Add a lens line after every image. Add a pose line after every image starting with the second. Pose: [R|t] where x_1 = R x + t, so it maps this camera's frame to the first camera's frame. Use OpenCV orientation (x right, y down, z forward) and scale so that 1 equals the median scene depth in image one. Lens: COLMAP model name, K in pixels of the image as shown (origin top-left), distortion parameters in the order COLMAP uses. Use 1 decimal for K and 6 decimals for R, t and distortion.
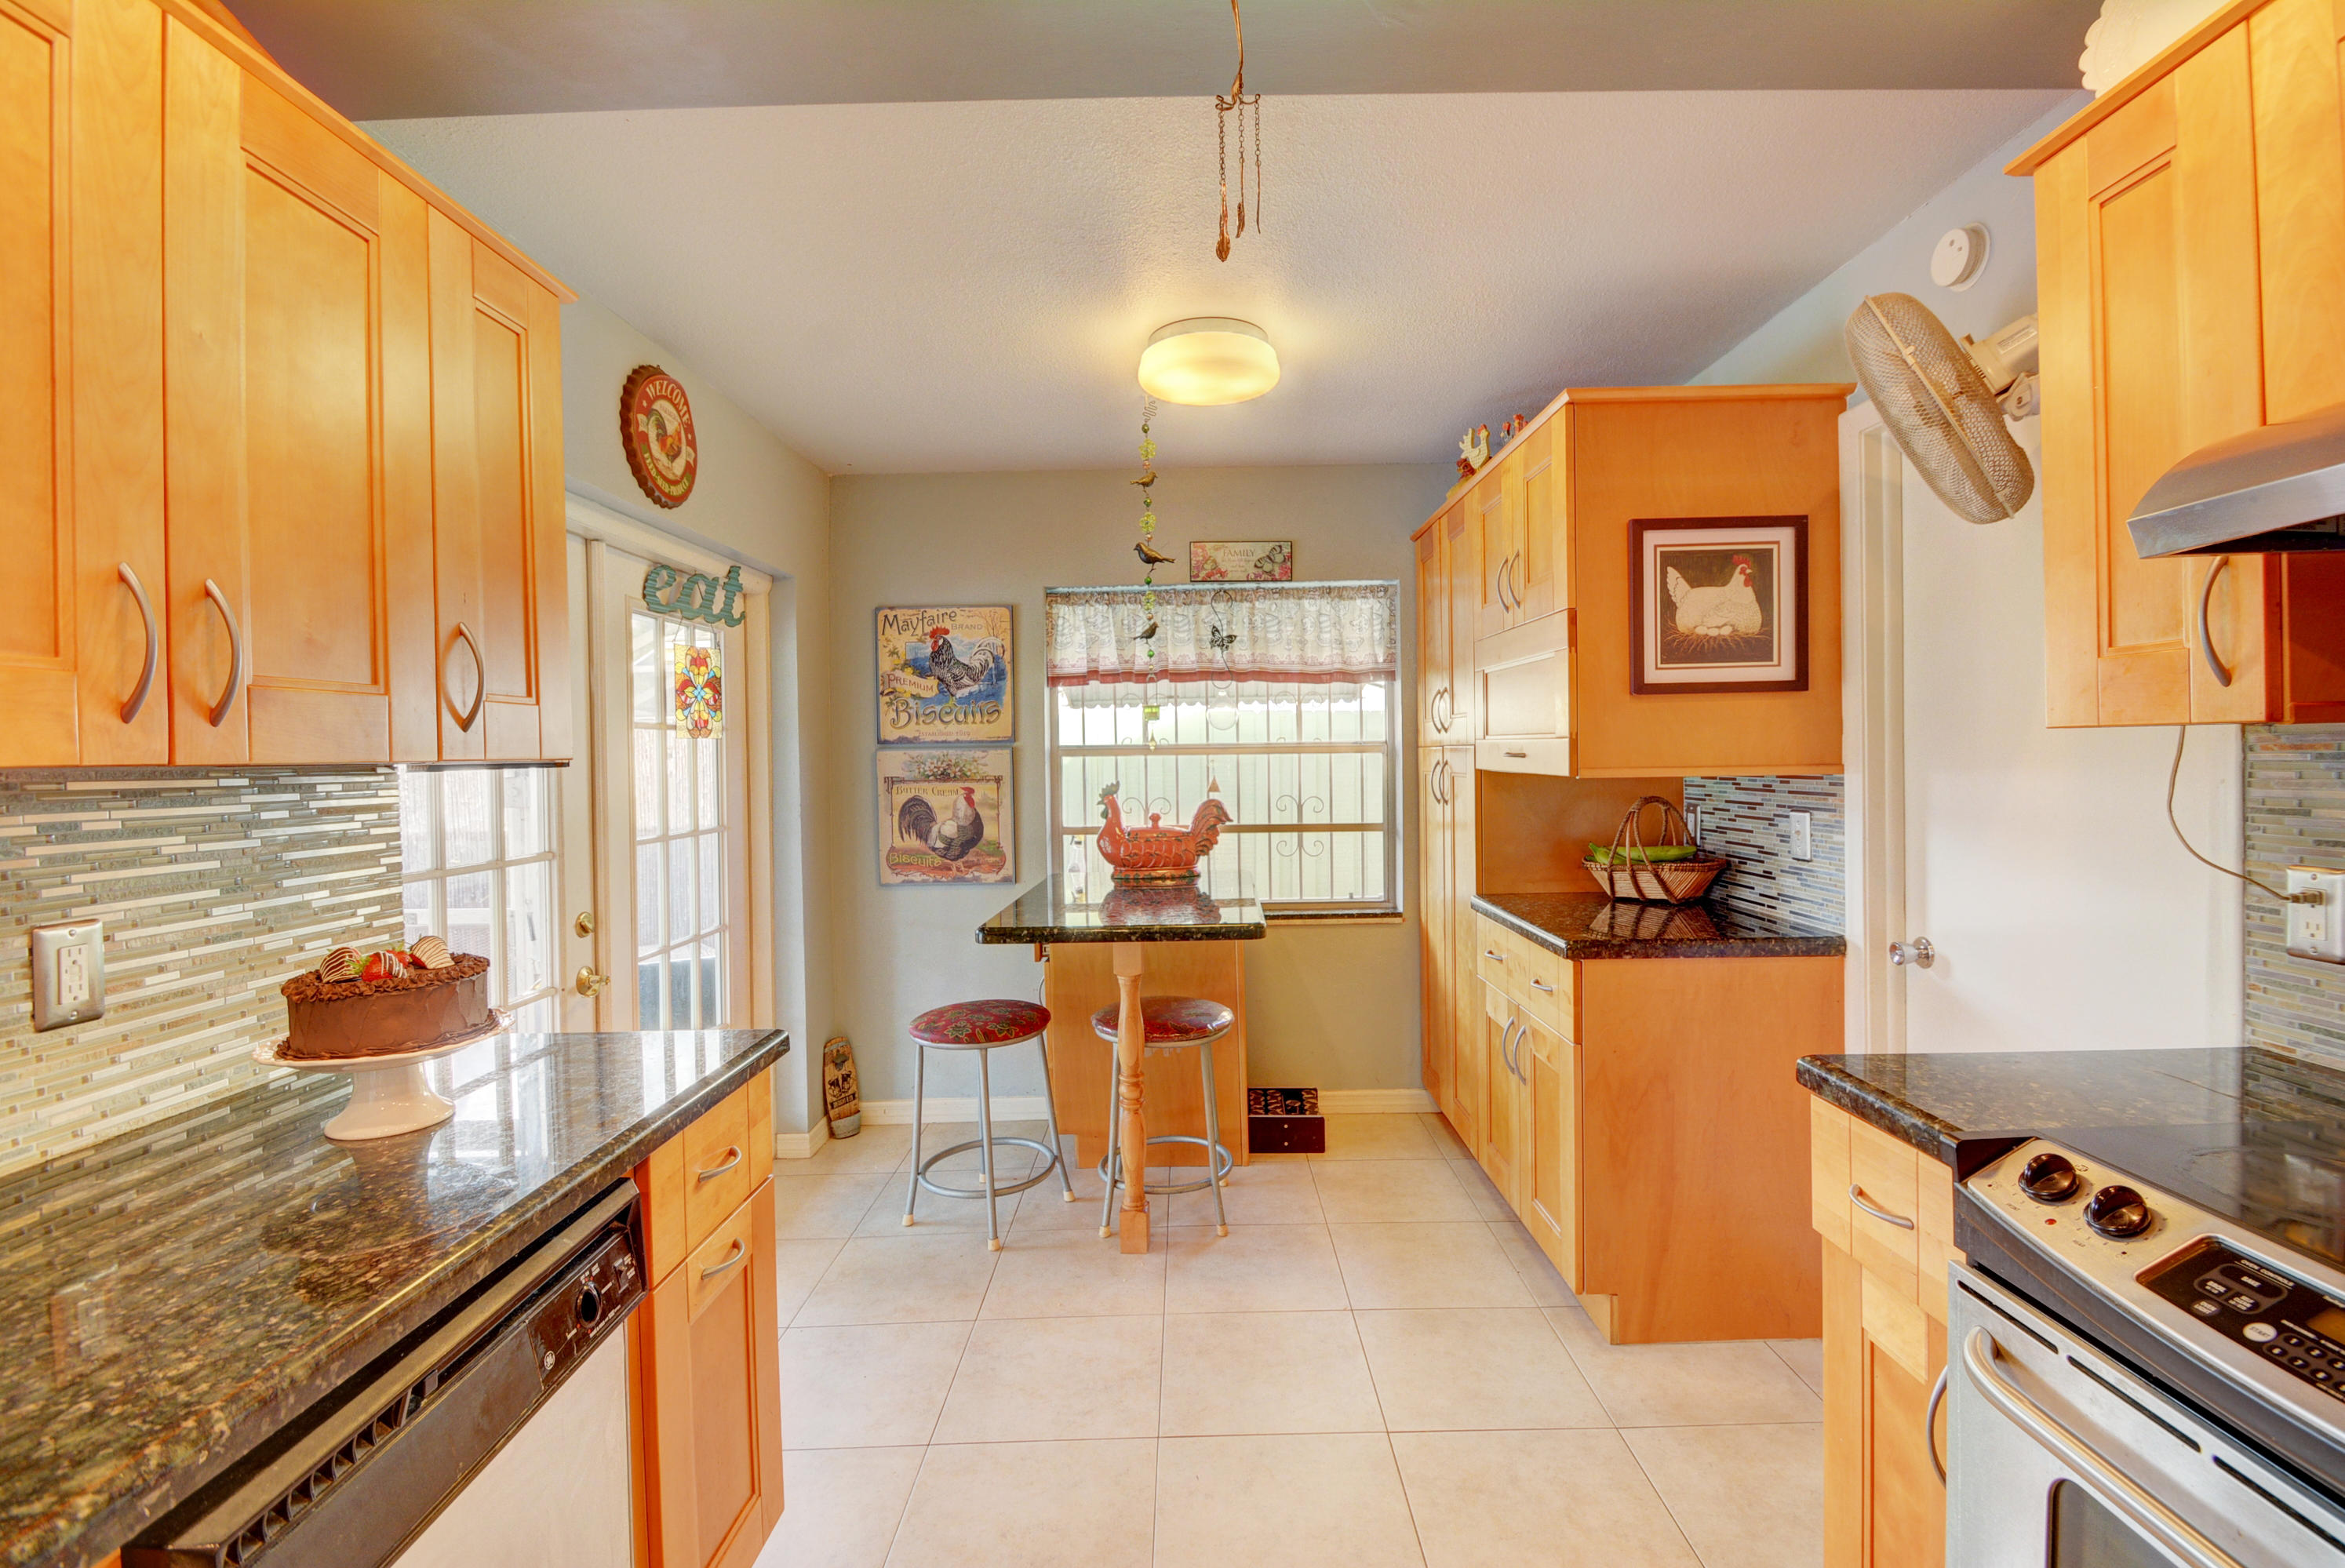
lens RADIAL K [[1036.9, 0, 1192.0], [0, 1036.9, 768.1], [0, 0, 1]] dist [0.006742, -0.012345]
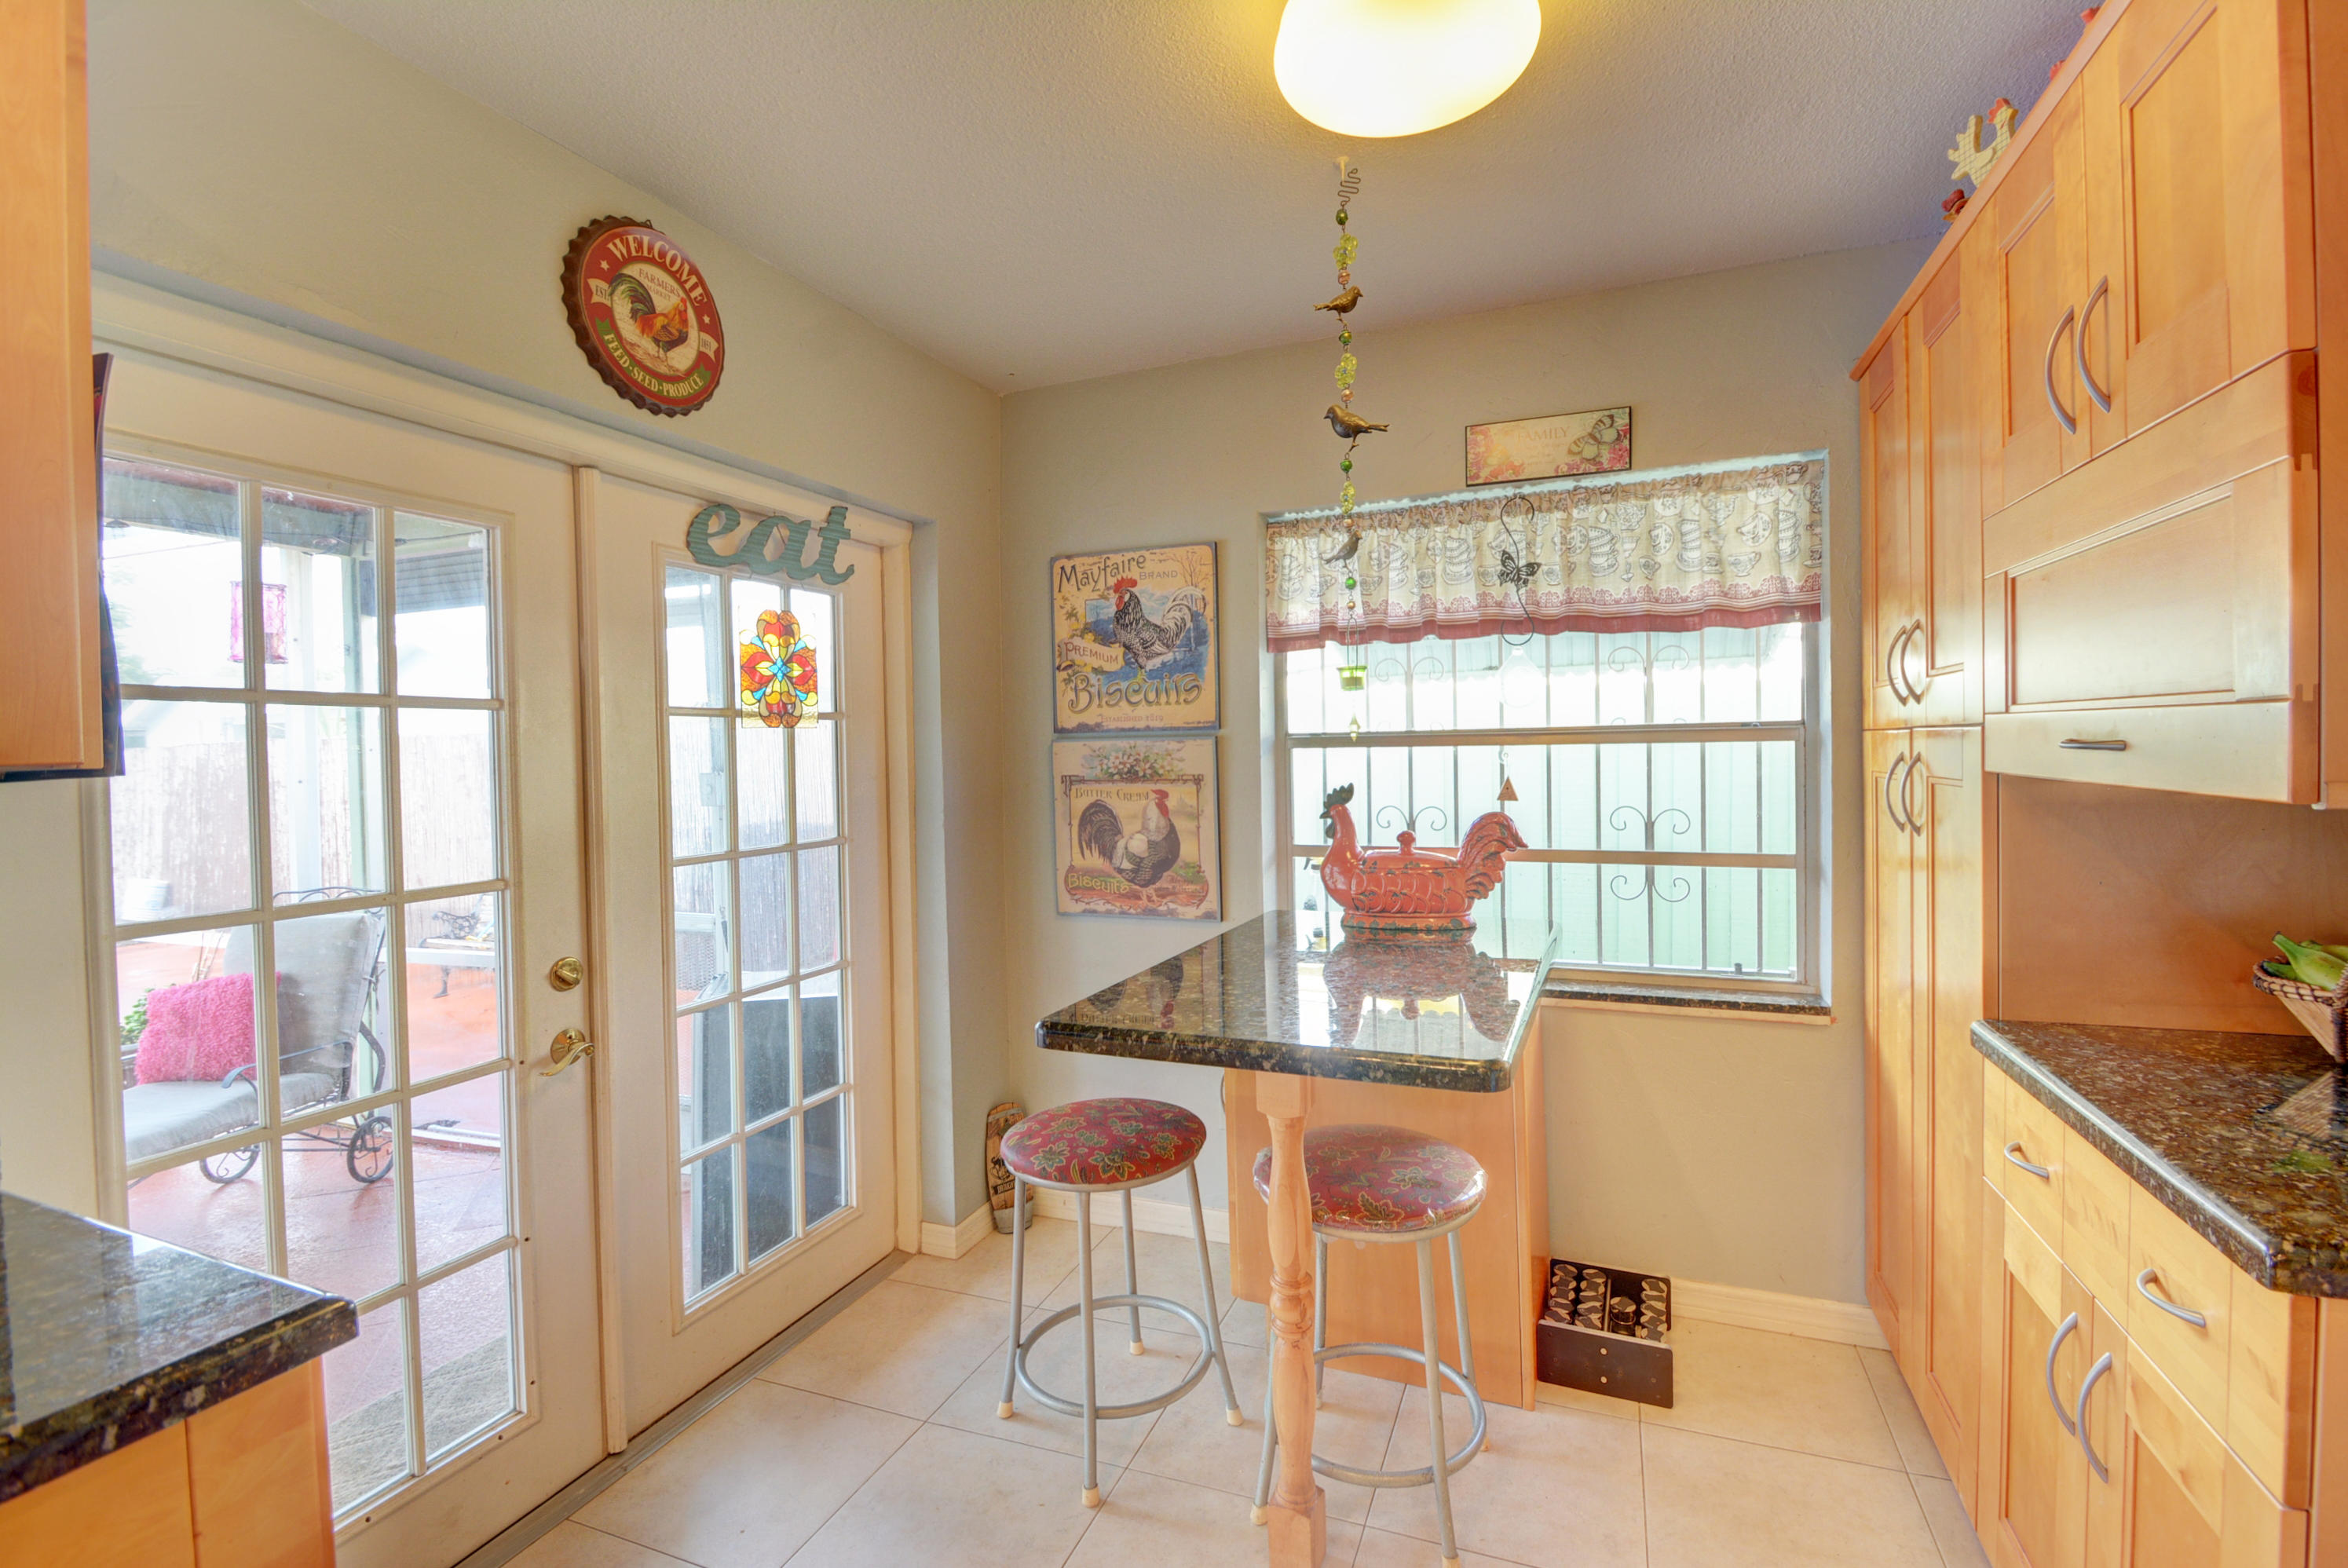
lens RADIAL K [[1038.3, 0, 1193.5], [0, 1038.3, 768.1], [0, 0, 1]] dist [0.006742, -0.012345]
pose [[0.931044, 0.003999, -0.364885, 0.079552], [0.000110, 0.999937, 0.011239, -0.005678], [0.364907, -0.010504, 0.930985, 0.311821]]
